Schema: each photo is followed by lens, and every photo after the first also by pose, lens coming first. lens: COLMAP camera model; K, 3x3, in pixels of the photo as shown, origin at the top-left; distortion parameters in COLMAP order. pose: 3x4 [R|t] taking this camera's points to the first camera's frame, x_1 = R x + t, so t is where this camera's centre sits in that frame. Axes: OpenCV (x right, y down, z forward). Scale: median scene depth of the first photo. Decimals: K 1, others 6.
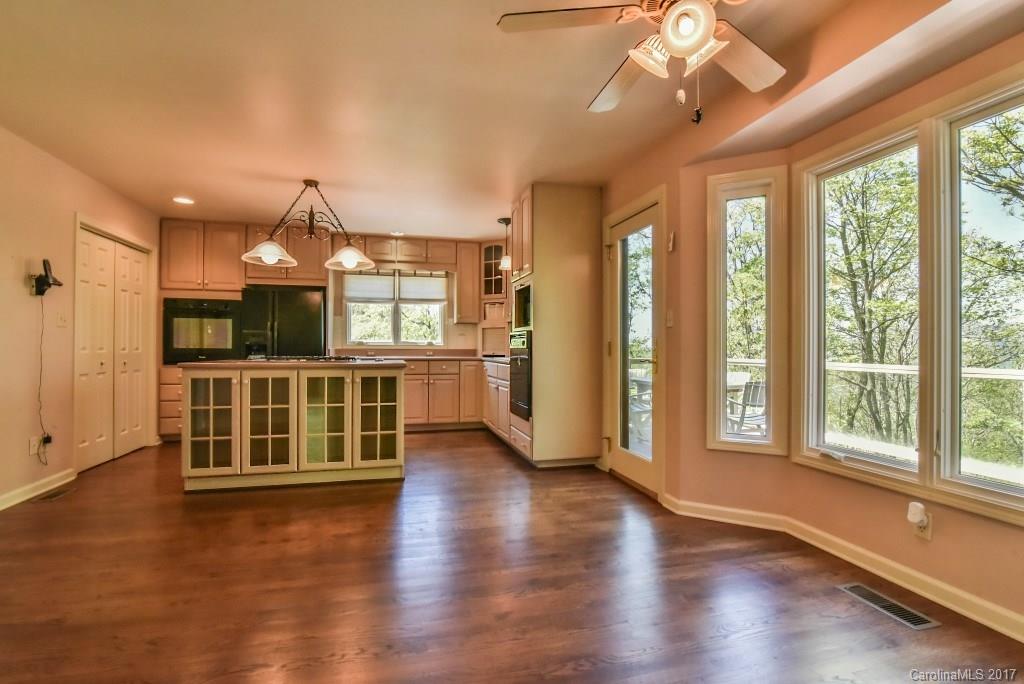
lens RADIAL K [[471.6, 0, 478.3], [0, 471.6, 349.2], [0, 0, 1]] dist [-0.013456, 0.000355]
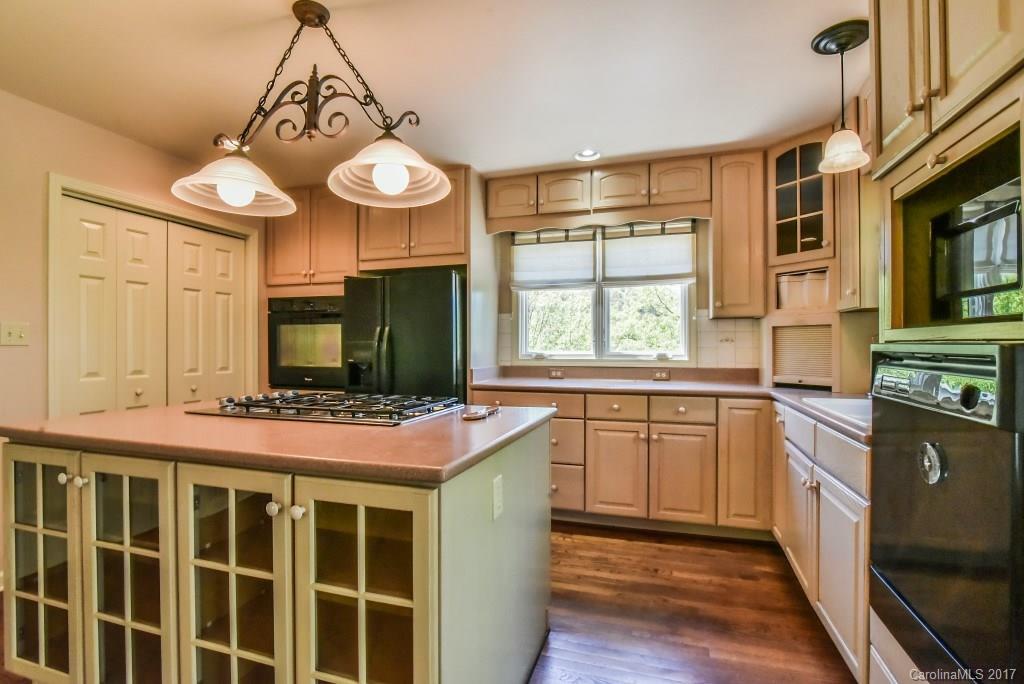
lens RADIAL K [[471.6, 0, 491.6], [0, 471.6, 345.7], [0, 0, 1]] dist [-0.013456, 0.000355]
pose [[0.857200, -0.005481, -0.514954, 0.009706], [0.003707, 0.999983, -0.004473, -0.025120], [0.514970, 0.001925, 0.857206, 0.460209]]
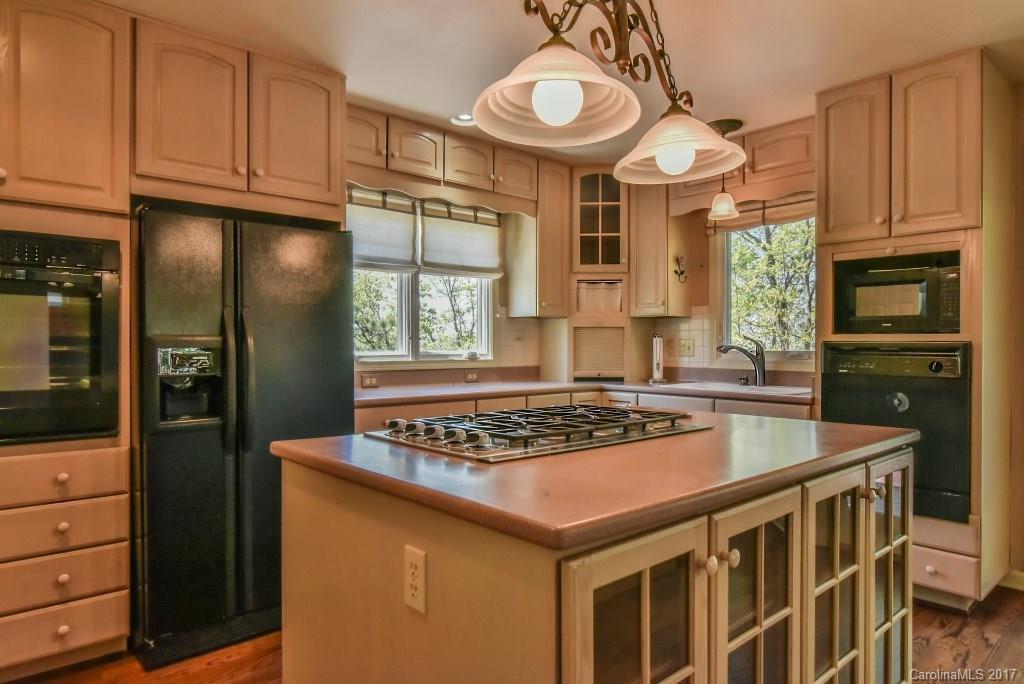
lens RADIAL K [[656.9, 0, 514.0], [0, 656.9, 342.6], [0, 0, 1]] dist [0.044622, 0.000945]
pose [[0.872419, -0.004085, 0.488742, -0.426273], [0.006985, 0.999967, -0.004111, -0.025259], [-0.488709, 0.007001, 0.872419, 0.398682]]
